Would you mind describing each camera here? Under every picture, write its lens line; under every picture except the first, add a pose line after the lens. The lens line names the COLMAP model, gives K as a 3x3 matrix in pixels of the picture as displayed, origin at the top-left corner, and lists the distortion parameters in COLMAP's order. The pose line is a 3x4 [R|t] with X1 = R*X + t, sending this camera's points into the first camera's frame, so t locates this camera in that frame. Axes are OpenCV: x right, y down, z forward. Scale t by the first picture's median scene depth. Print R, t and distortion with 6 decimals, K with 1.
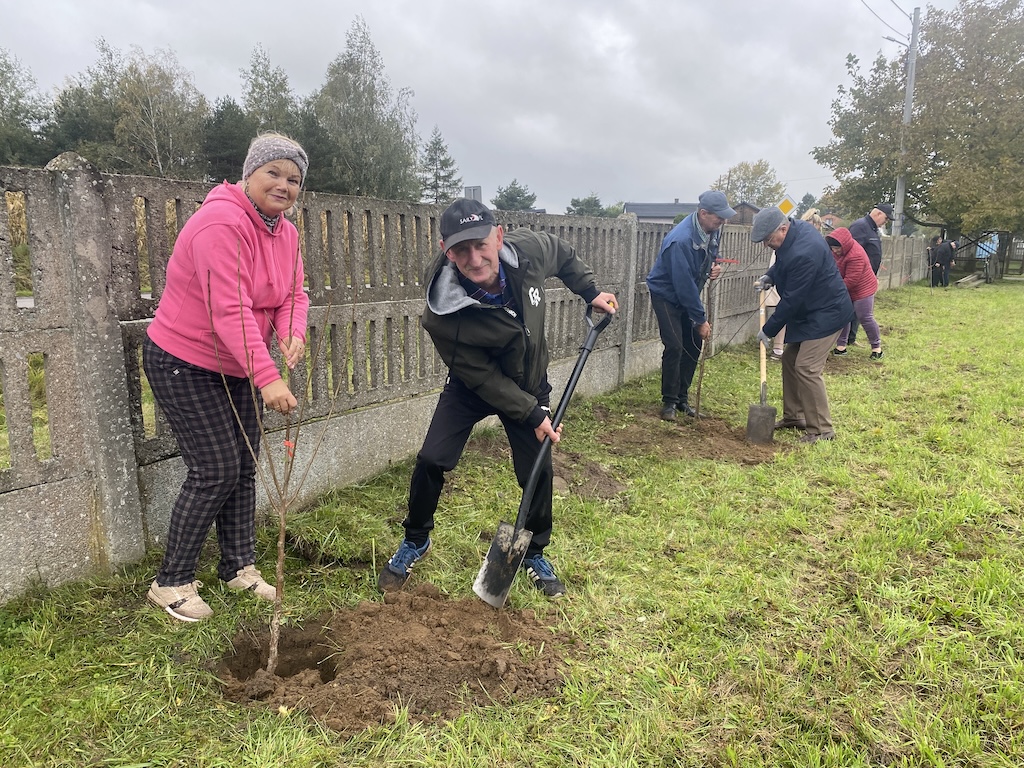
lens RADIAL K [[790.1, 0, 515.2], [0, 790.1, 386.1], [0, 0, 1]] dist [0.006660, -0.001641]
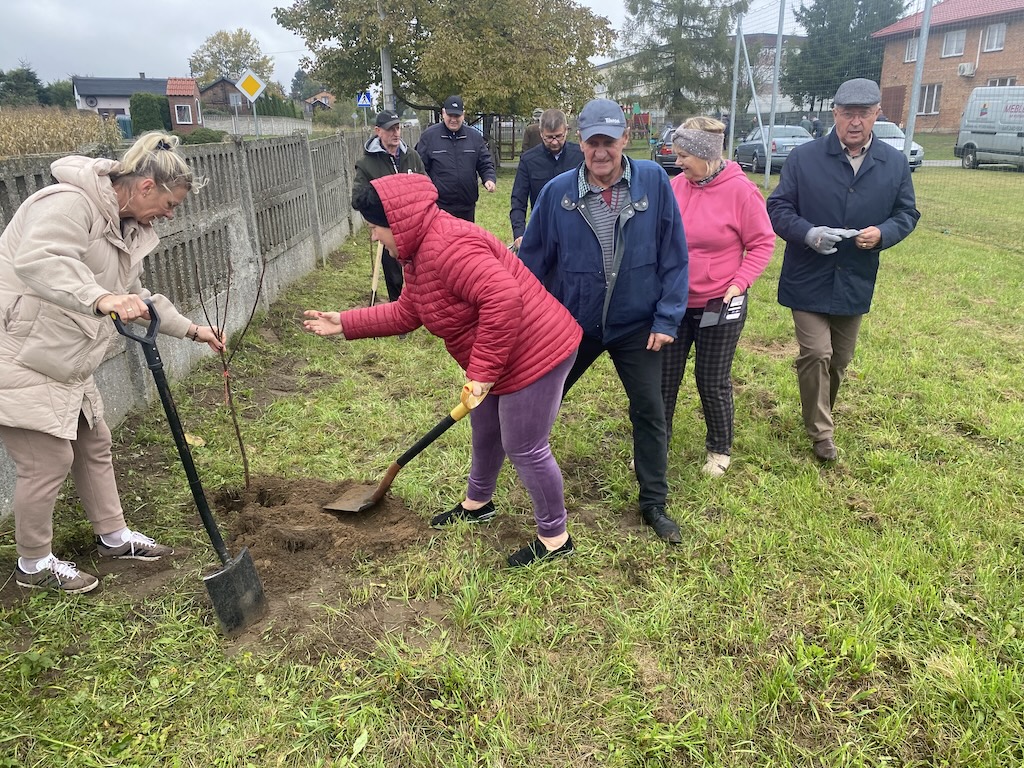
lens RADIAL K [[790.1, 0, 514.0], [0, 790.1, 385.1], [0, 0, 1]] dist [0.006660, -0.001641]
pose [[0.831905, -0.193641, 0.520036, 0.094705], [0.118455, 0.977507, 0.174492, -0.044550], [-0.542128, -0.083560, 0.836131, 0.189448]]
